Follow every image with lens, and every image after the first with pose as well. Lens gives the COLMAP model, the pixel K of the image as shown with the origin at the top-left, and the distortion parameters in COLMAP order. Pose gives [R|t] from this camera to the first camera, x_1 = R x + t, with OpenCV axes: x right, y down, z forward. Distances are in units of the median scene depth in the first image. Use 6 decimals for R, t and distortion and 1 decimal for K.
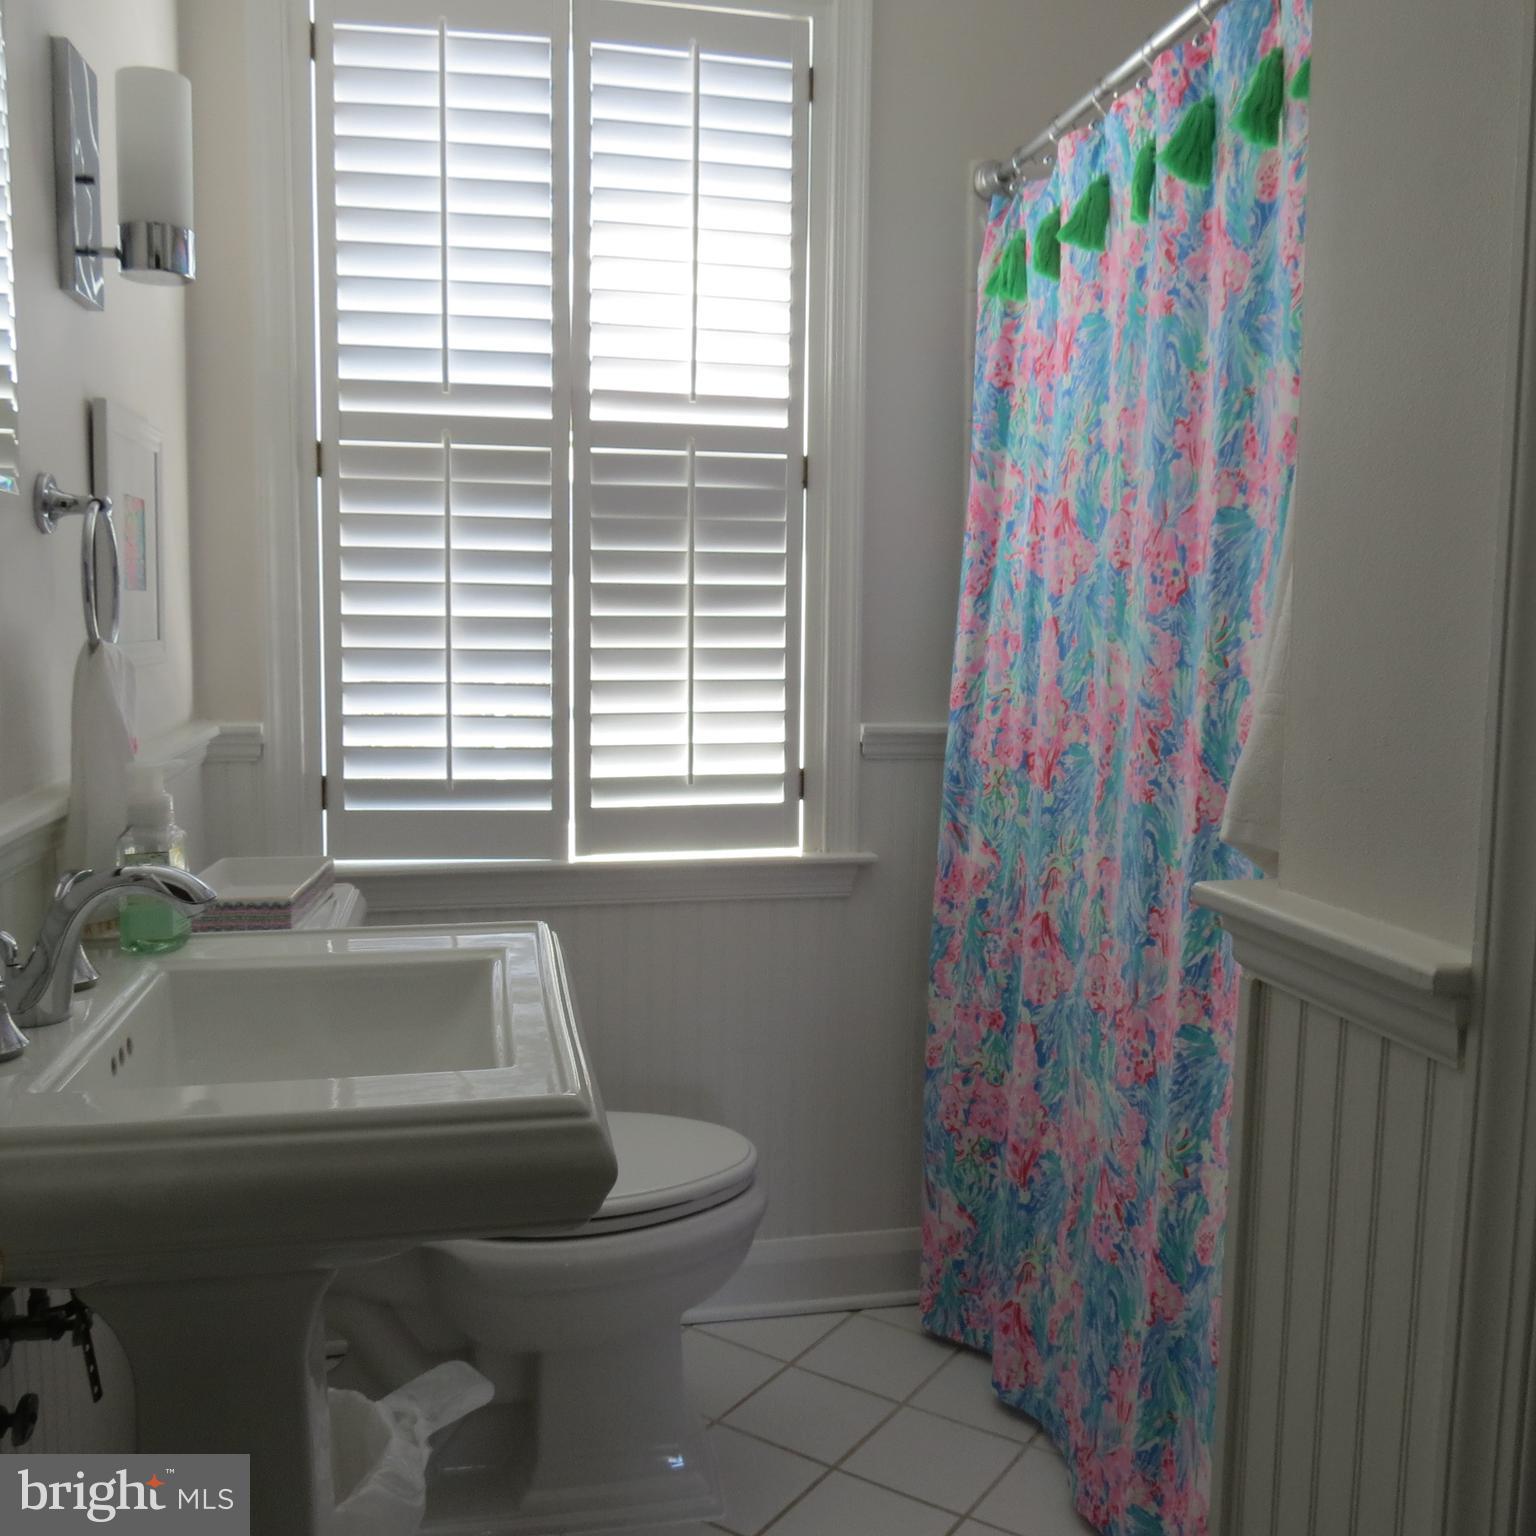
lens RADIAL K [[1475.4, 0, 766.8], [0, 1475.4, 765.5], [0, 0, 1]] dist [-0.015531, 0.000000]
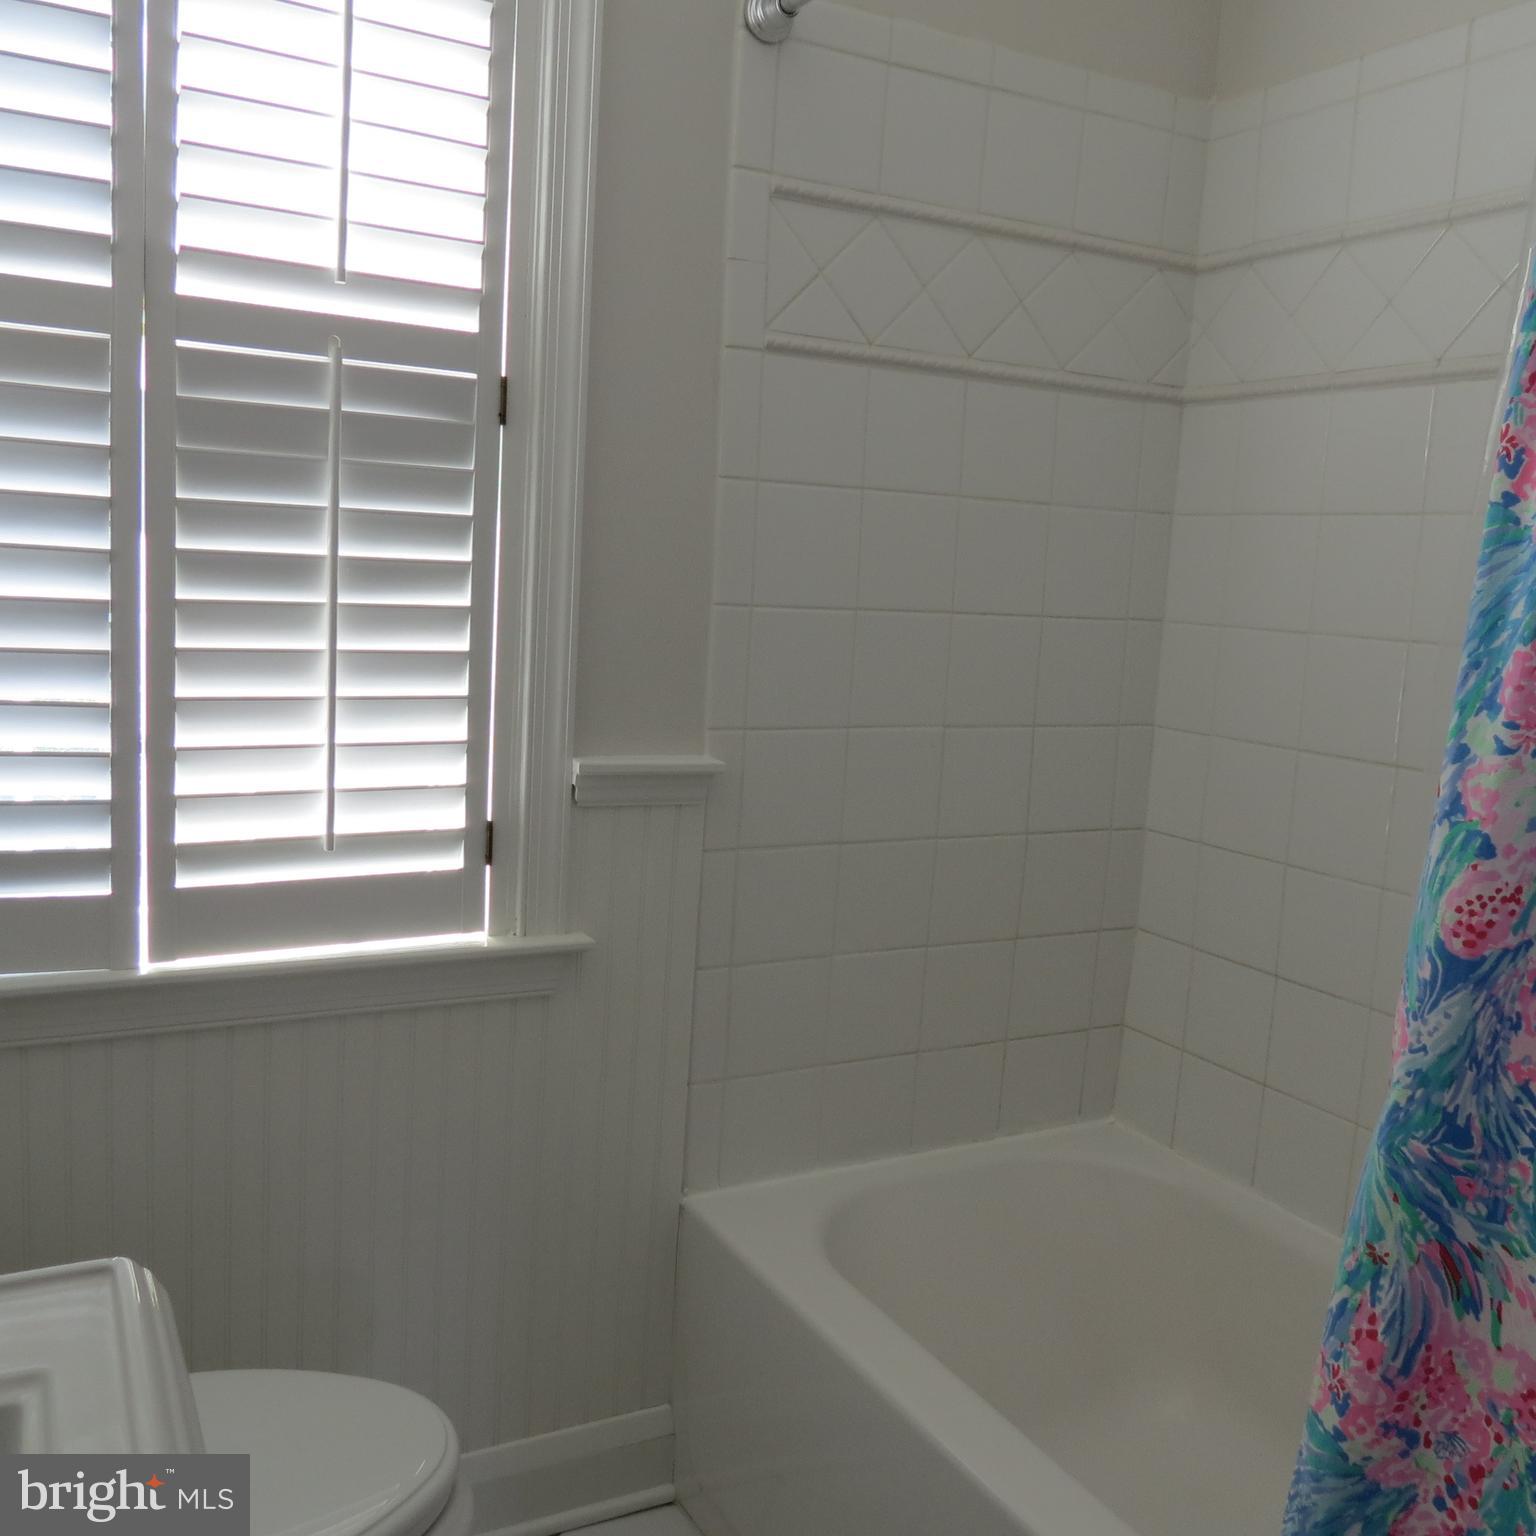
lens RADIAL K [[1475.4, 0, 766.4], [0, 1475.4, 758.3], [0, 0, 1]] dist [-0.015531, 0.000000]
pose [[0.958636, -0.002831, 0.284621, -0.053379], [0.001213, 0.999982, 0.005859, -0.033945], [-0.284633, -0.005271, 0.958622, 0.296848]]
